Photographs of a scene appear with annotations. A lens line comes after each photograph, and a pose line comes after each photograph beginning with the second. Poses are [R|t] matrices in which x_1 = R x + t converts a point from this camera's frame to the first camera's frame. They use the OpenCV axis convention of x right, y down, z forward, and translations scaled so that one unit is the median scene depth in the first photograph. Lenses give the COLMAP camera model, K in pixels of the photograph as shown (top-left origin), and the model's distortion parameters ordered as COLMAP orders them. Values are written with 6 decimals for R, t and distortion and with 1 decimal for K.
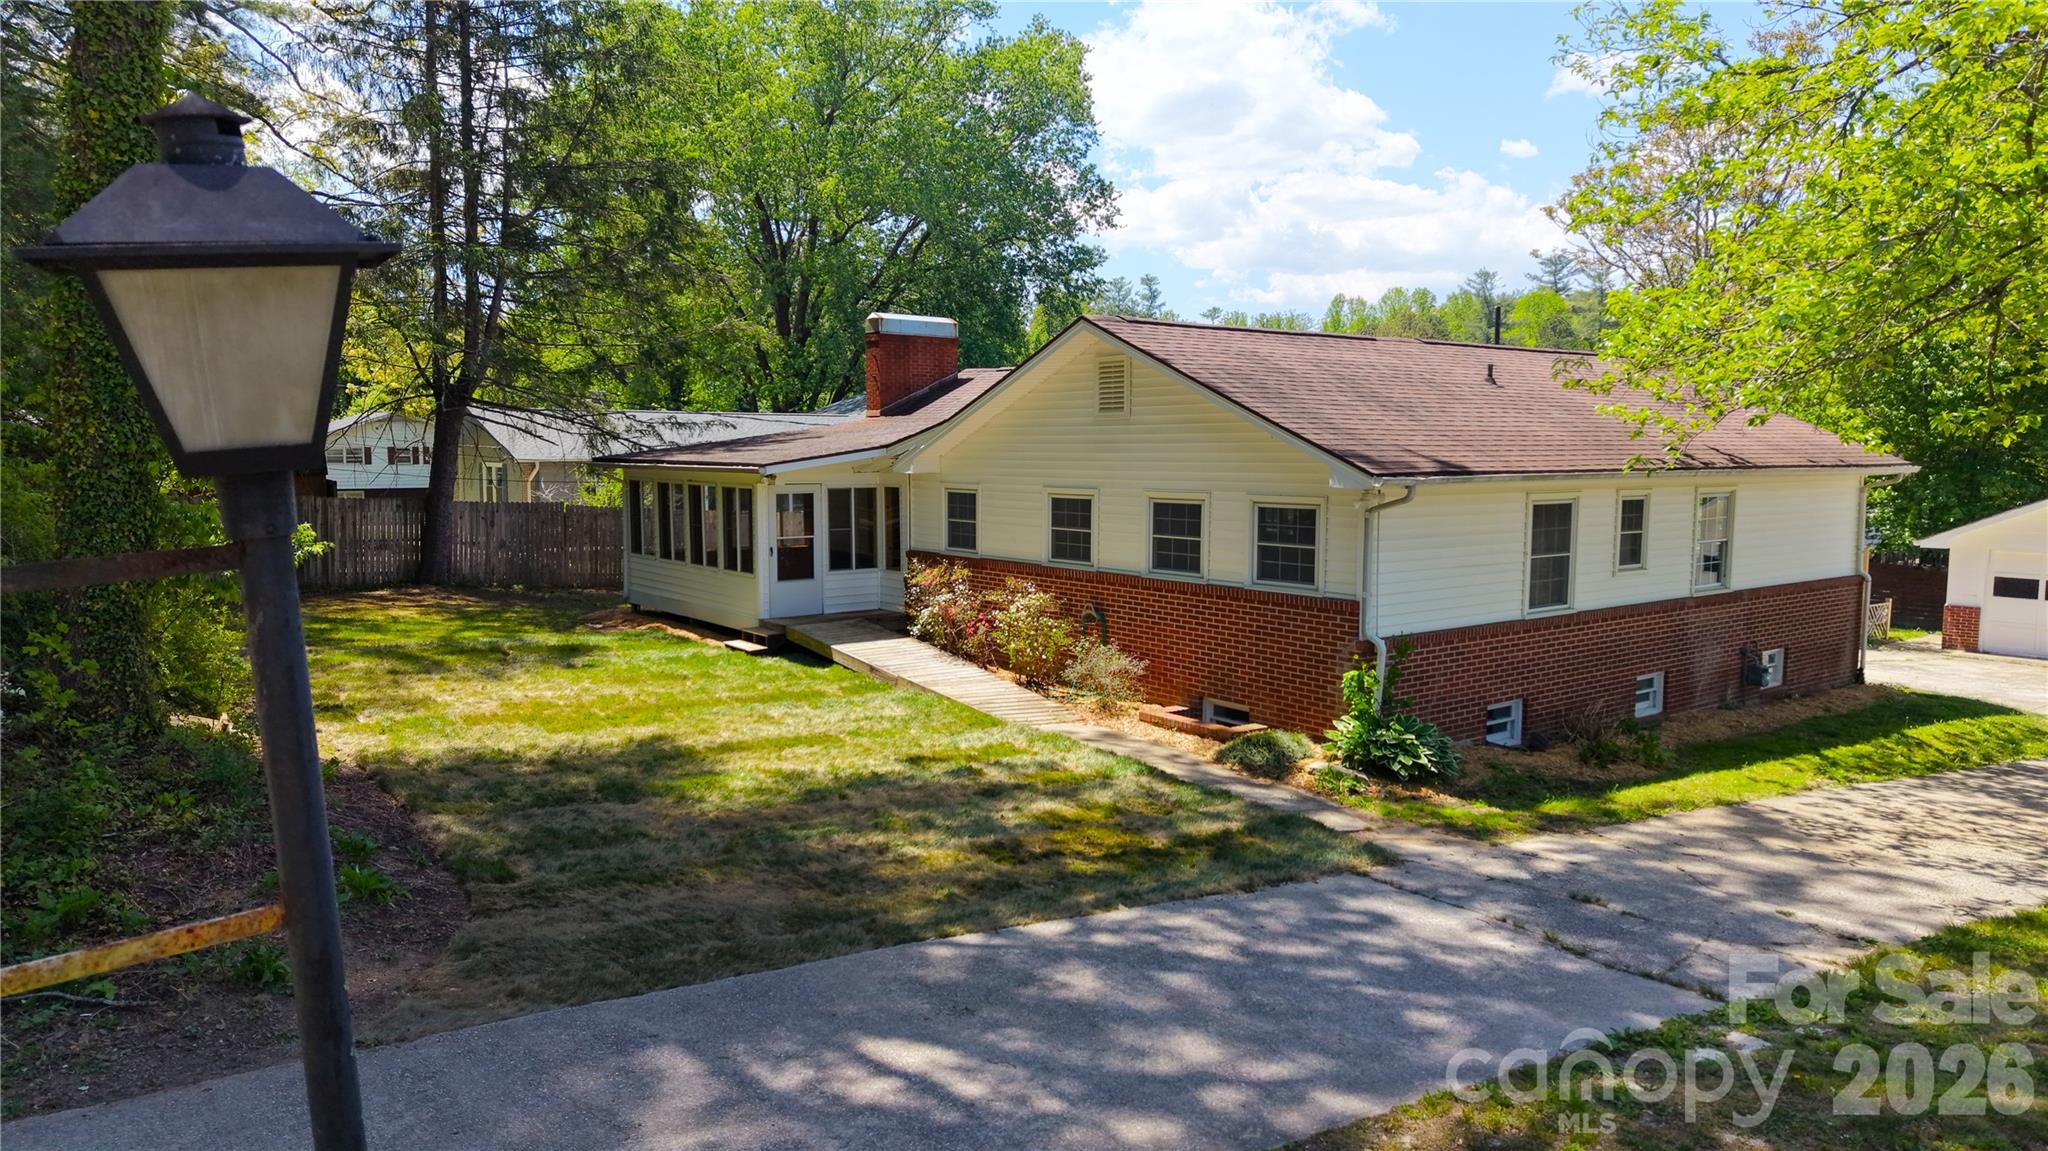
lens RADIAL K [[1357.0, 0, 1024.0], [0, 1357.0, 575.5], [0, 0, 1]] dist [0.069297, -0.068255]
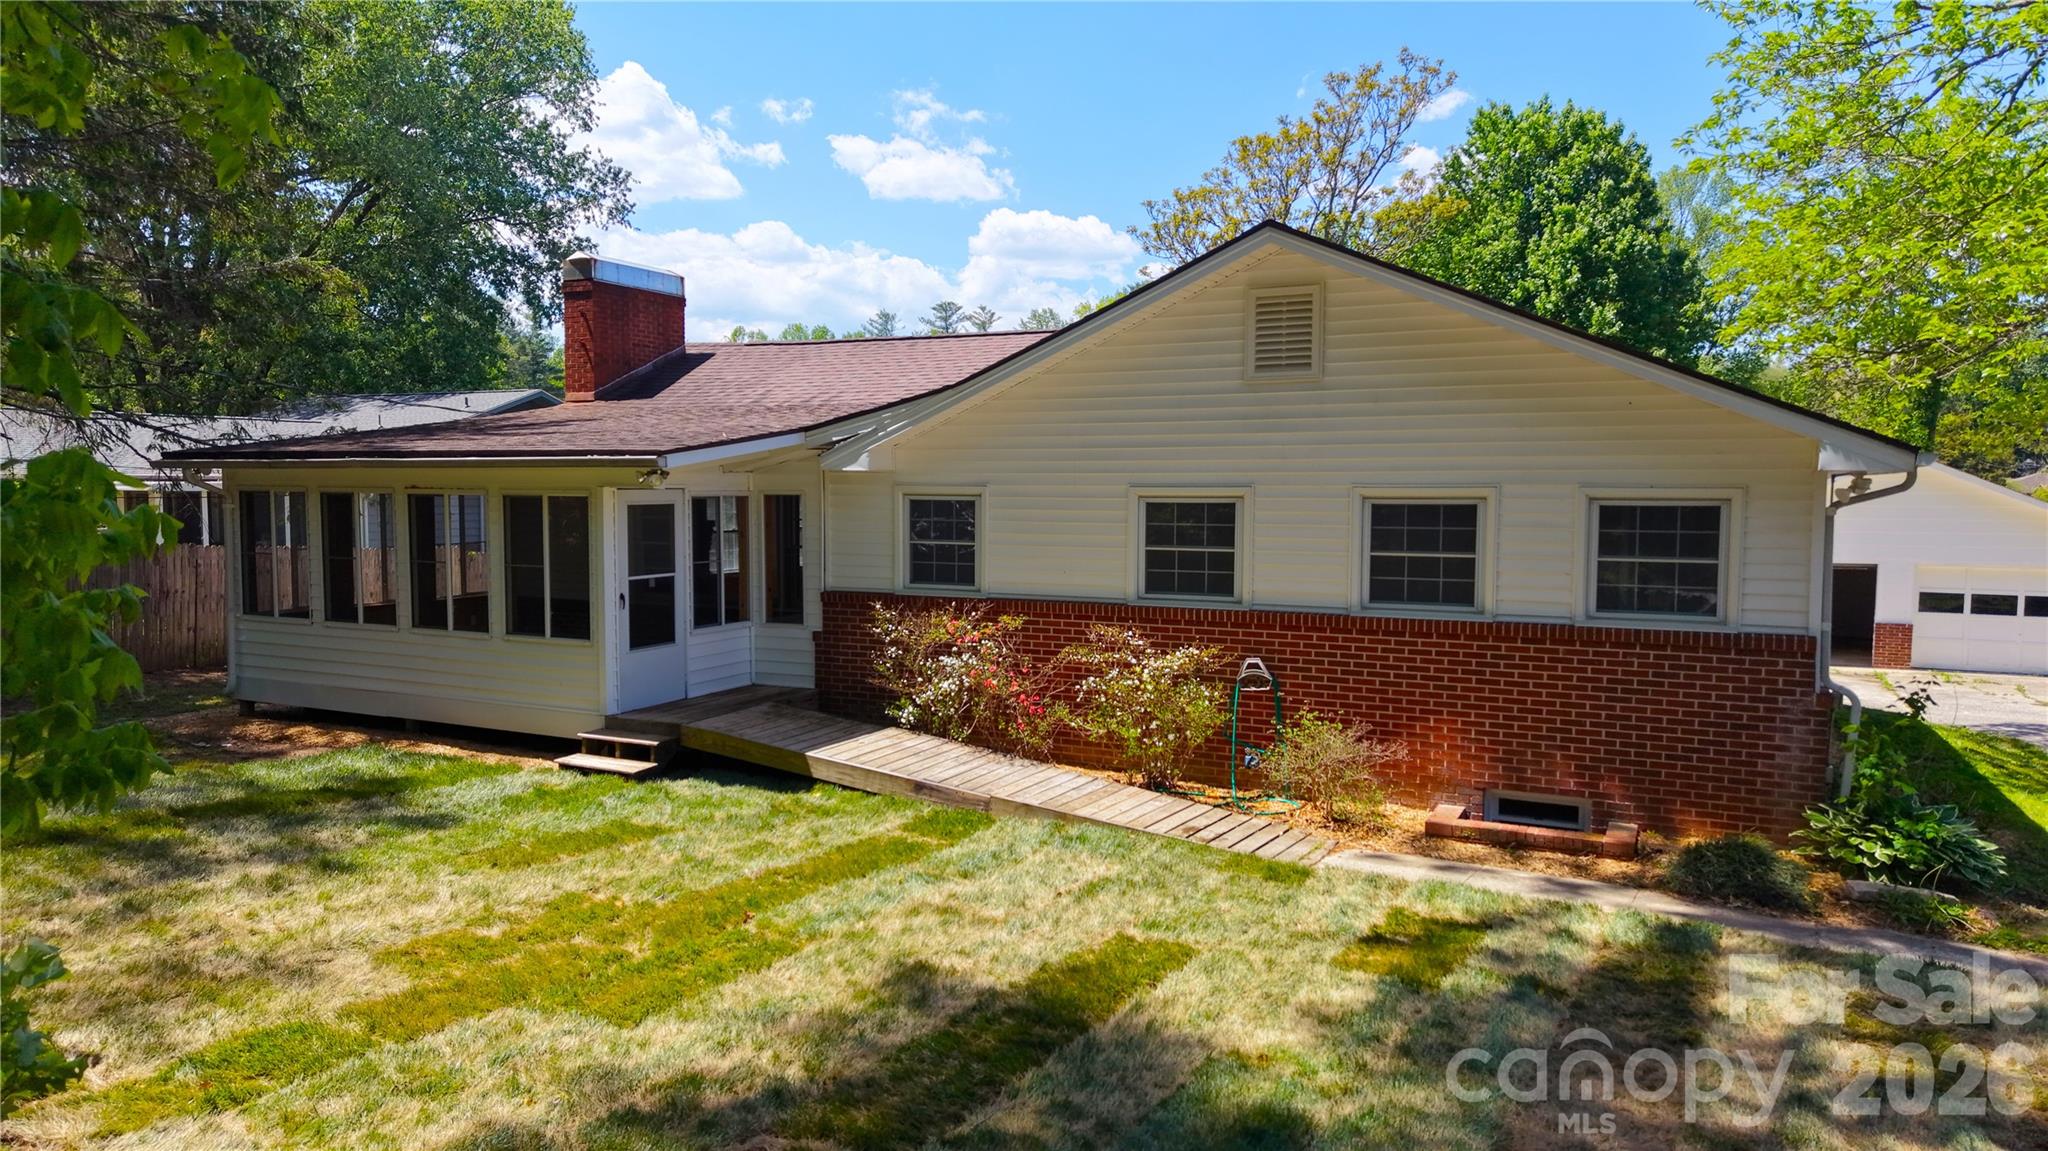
lens RADIAL K [[1357.0, 0, 1024.0], [0, 1357.0, 575.5], [0, 0, 1]] dist [0.069297, -0.068255]
pose [[0.895495, -0.028010, 0.444188, -0.336103], [0.040248, 0.999025, -0.018144, -0.012148], [-0.443247, 0.034126, 0.895750, 0.438420]]
